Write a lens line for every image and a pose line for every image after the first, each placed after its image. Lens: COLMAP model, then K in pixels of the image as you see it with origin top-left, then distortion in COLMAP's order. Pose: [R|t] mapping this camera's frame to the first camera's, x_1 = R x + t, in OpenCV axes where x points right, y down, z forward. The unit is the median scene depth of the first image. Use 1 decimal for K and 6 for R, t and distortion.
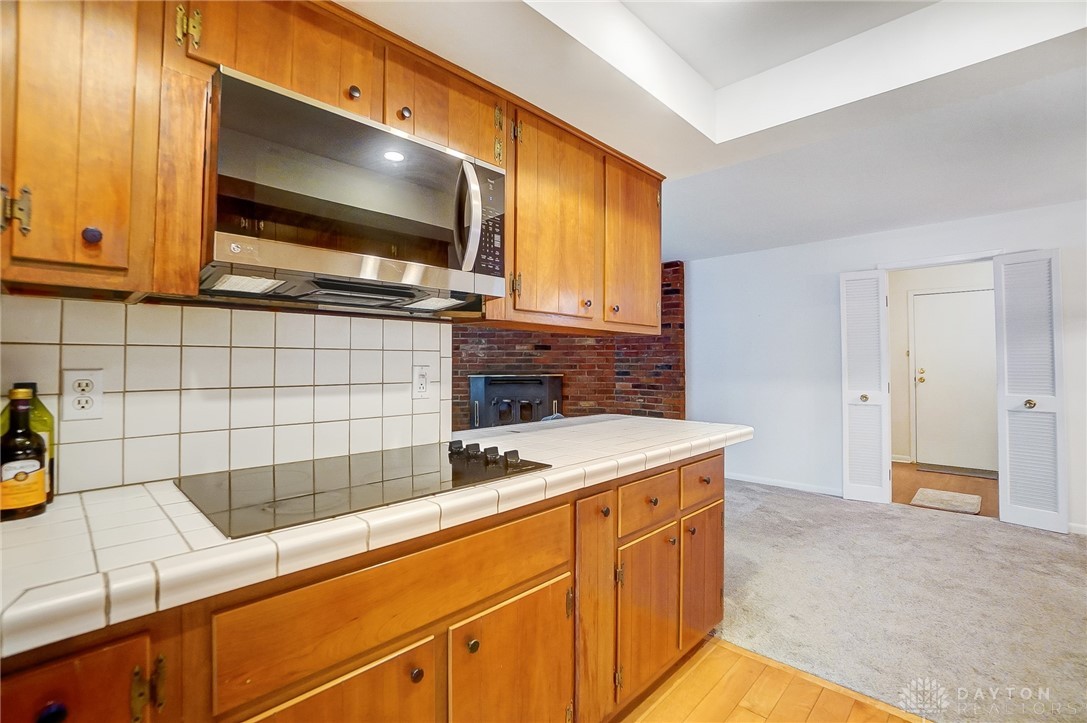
lens RADIAL K [[469.5, 0, 547.6], [0, 469.5, 359.4], [0, 0, 1]] dist [-0.057717, 0.018150]
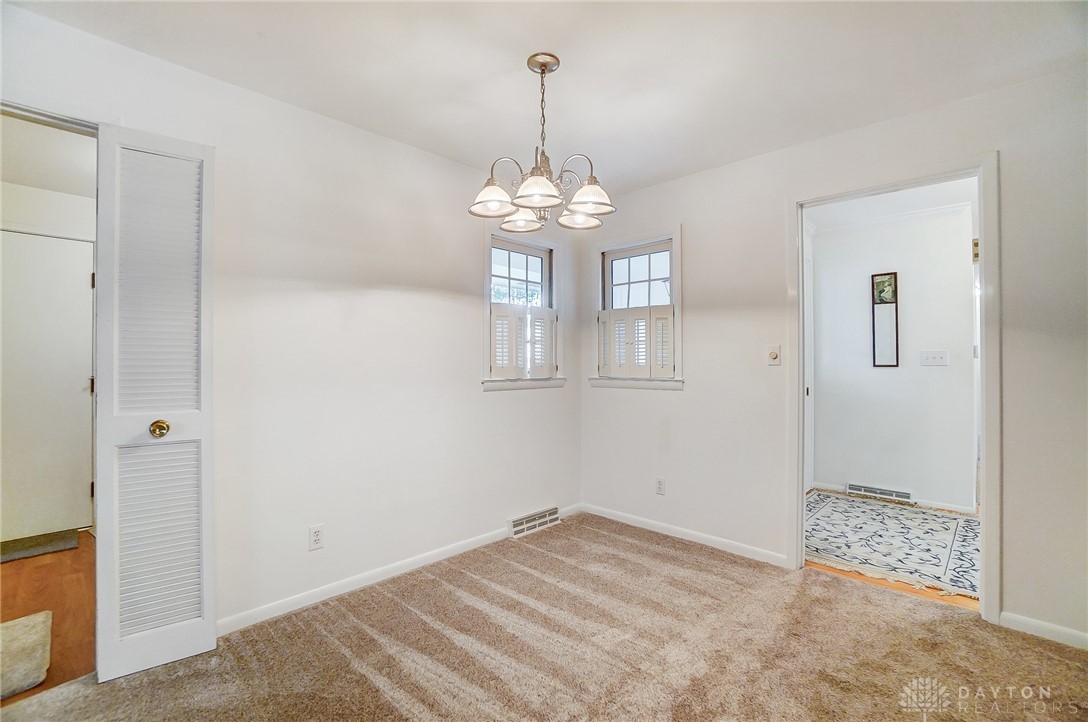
lens RADIAL K [[469.9, 0, 548.1], [0, 469.9, 358.9], [0, 0, 1]] dist [-0.057717, 0.018150]
pose [[-0.016787, 0.013055, 0.999774, 0.332292], [-0.014857, 0.999801, -0.013305, 0.011770], [-0.999749, -0.015077, -0.016589, 0.345089]]
